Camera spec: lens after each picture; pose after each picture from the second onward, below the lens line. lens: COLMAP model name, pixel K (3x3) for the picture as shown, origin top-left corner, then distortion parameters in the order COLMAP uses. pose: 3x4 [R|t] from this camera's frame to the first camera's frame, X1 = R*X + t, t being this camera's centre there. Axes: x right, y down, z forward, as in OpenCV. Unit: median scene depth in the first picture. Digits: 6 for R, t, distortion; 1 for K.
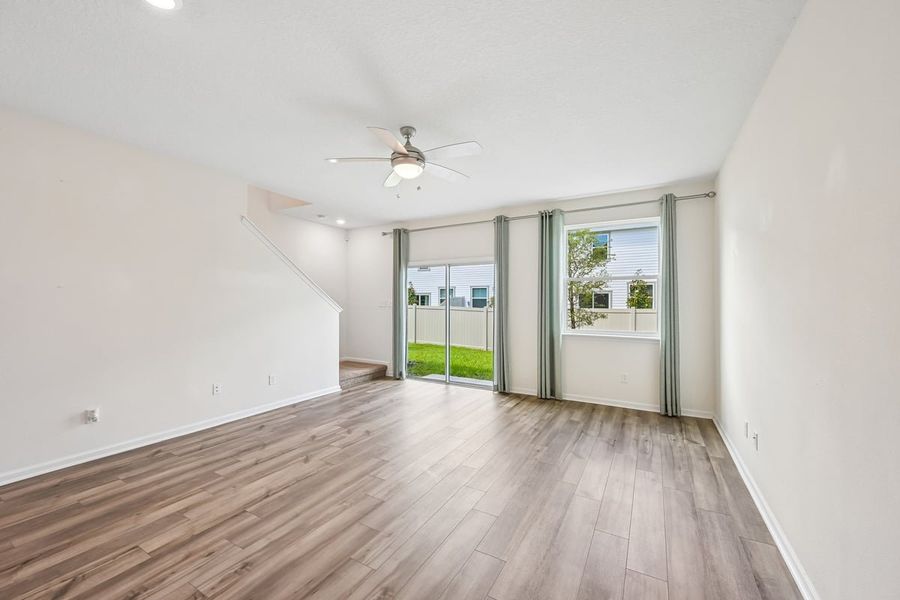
lens RADIAL K [[353.2, 0, 452.4], [0, 353.2, 300.0], [0, 0, 1]] dist [0.000148, -0.000006]
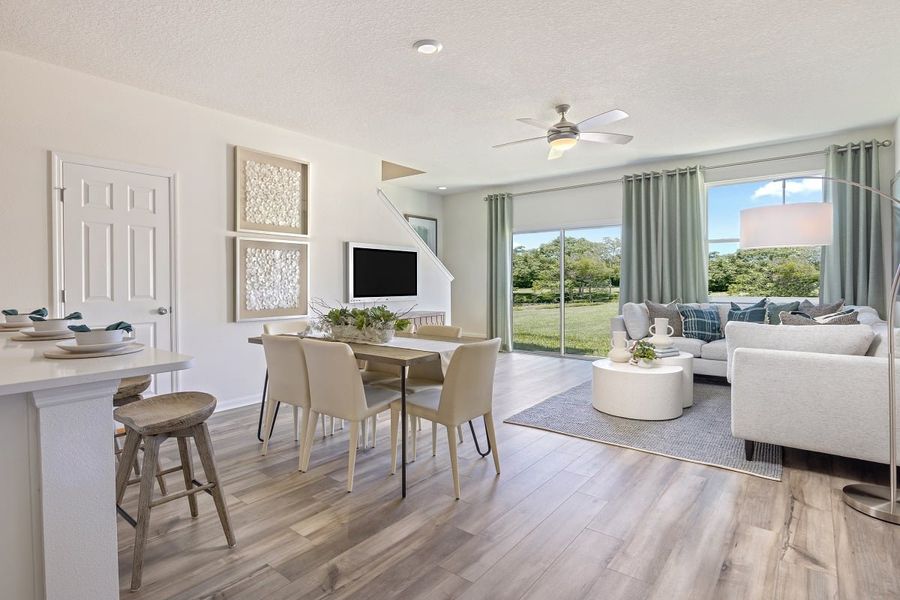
lens RADIAL K [[456.1, 0, 422.0], [0, 456.1, 288.5], [0, 0, 1]] dist [0.002341, -0.000397]
pose [[0.982481, -0.006366, -0.186255, -0.195378], [0.009877, 0.999791, 0.017927, 0.037278], [0.186102, -0.019453, 0.982338, -0.327849]]
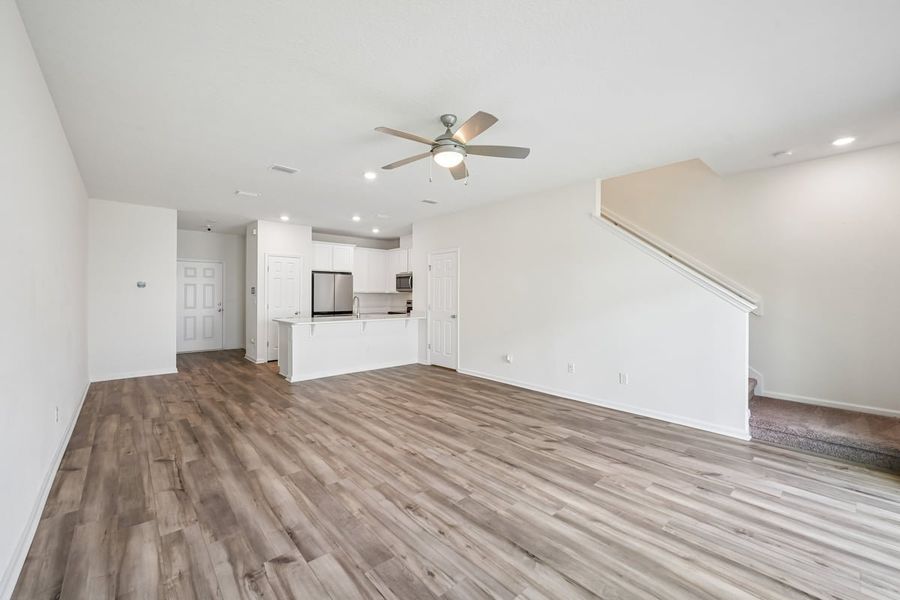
lens RADIAL K [[374.8, 0, 450.0], [0, 374.8, 300.0], [0, 0, 1]] dist [-0.000906, 0.000034]
pose [[-0.327672, 0.012057, -0.944715, 0.587644], [0.001536, 0.999924, 0.012229, 0.007311], [0.944790, 0.002556, -0.327666, 0.935303]]
